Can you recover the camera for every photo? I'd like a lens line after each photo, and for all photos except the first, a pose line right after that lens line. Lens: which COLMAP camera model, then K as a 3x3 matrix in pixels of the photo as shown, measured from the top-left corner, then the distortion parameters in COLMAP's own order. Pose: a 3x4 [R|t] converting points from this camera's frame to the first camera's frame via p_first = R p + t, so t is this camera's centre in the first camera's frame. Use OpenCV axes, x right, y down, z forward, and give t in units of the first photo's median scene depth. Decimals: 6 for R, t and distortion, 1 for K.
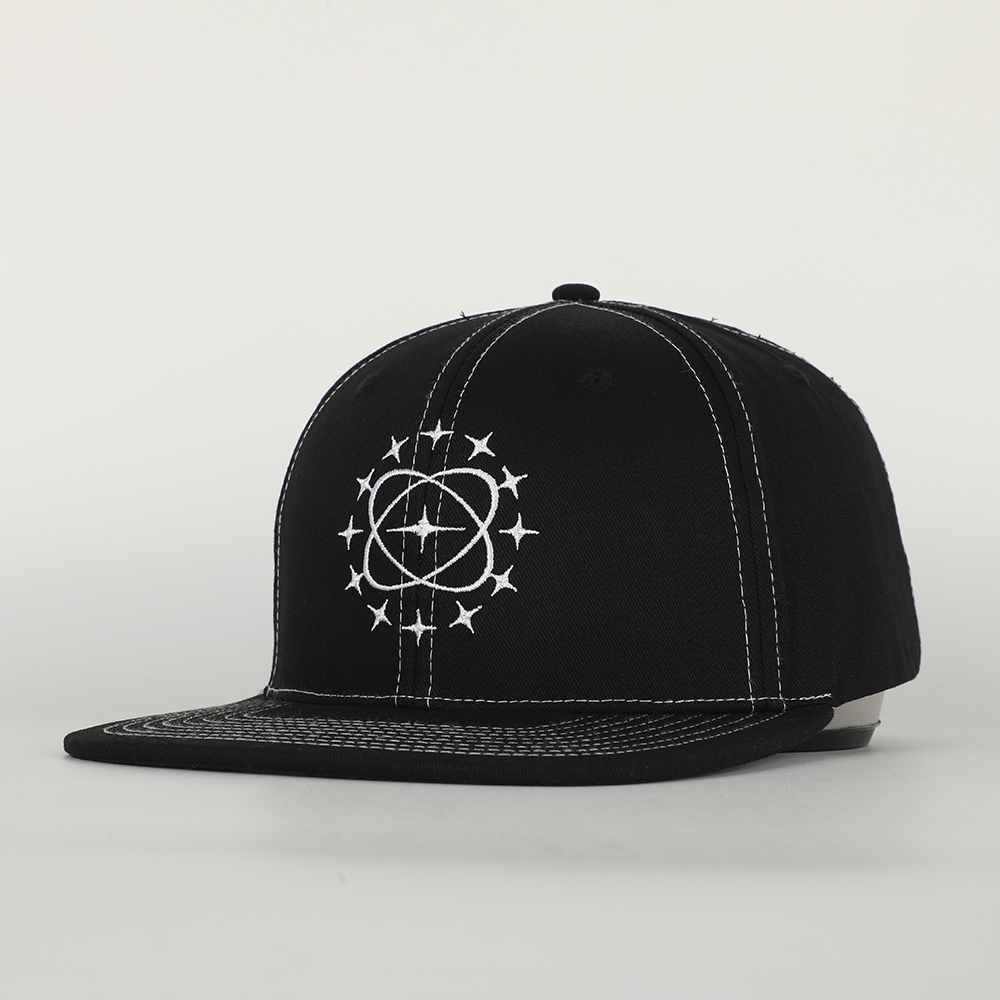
lens RADIAL K [[1400.3, 0, 499.4], [0, 1400.3, 498.6], [0, 0, 1]] dist [0.016838, 0.000000]
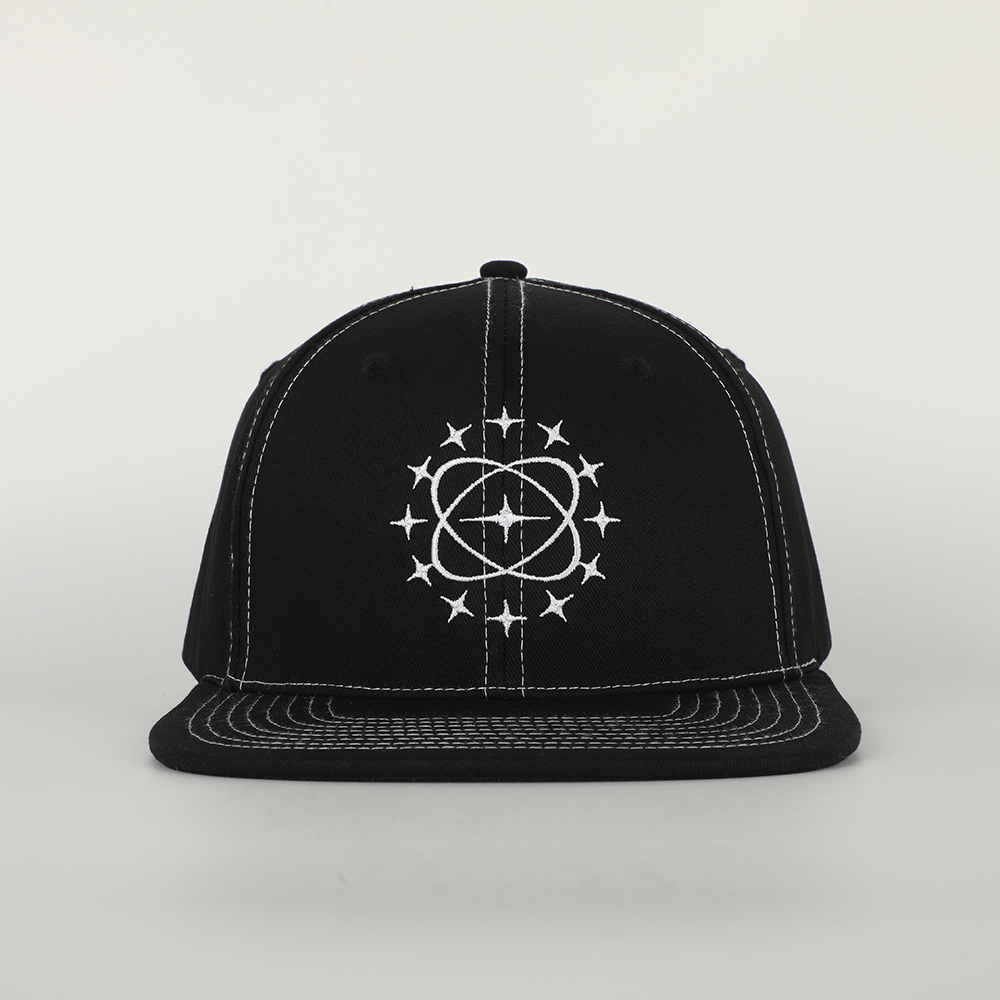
lens RADIAL K [[1400.3, 0, 501.9], [0, 1400.3, 496.3], [0, 0, 1]] dist [0.016838, 0.000000]
pose [[0.953694, -0.017466, 0.300270, -0.354546], [0.006516, 0.999278, 0.037430, -0.031297], [-0.300707, -0.033740, 0.953119, 0.055146]]
